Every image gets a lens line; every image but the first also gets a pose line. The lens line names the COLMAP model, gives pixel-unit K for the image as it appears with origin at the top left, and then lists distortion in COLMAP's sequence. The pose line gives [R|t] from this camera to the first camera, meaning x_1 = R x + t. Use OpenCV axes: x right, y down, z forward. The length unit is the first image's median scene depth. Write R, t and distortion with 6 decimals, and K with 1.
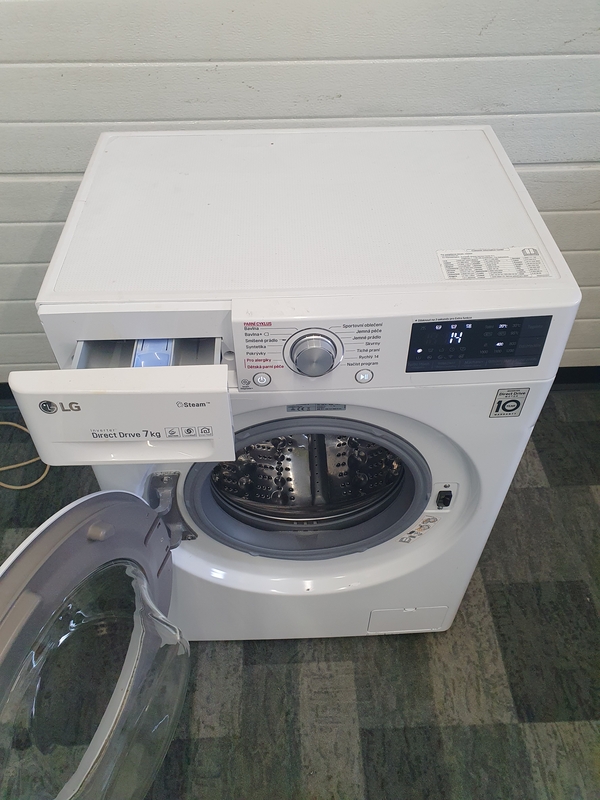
lens RADIAL K [[632.9, 0, 296.2], [0, 632.9, 401.2], [0, 0, 1]] dist [0.001586, 0.040839]
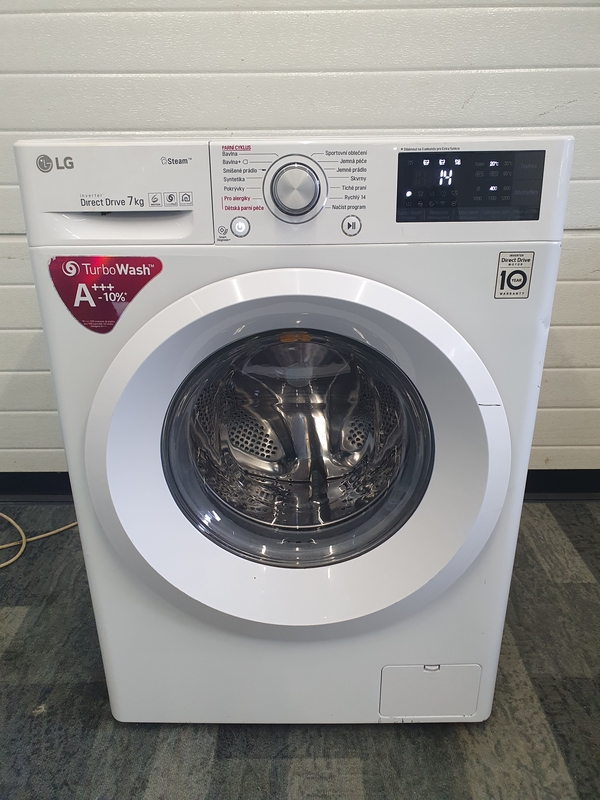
lens RADIAL K [[632.9, 0, 298.3], [0, 632.9, 407.5], [0, 0, 1]] dist [0.001586, 0.040839]
pose [[0.999062, 0.012268, -0.041517, 0.043809], [-0.028009, 0.914420, -0.403796, 0.354165], [0.033011, 0.404580, 0.913907, 0.153786]]
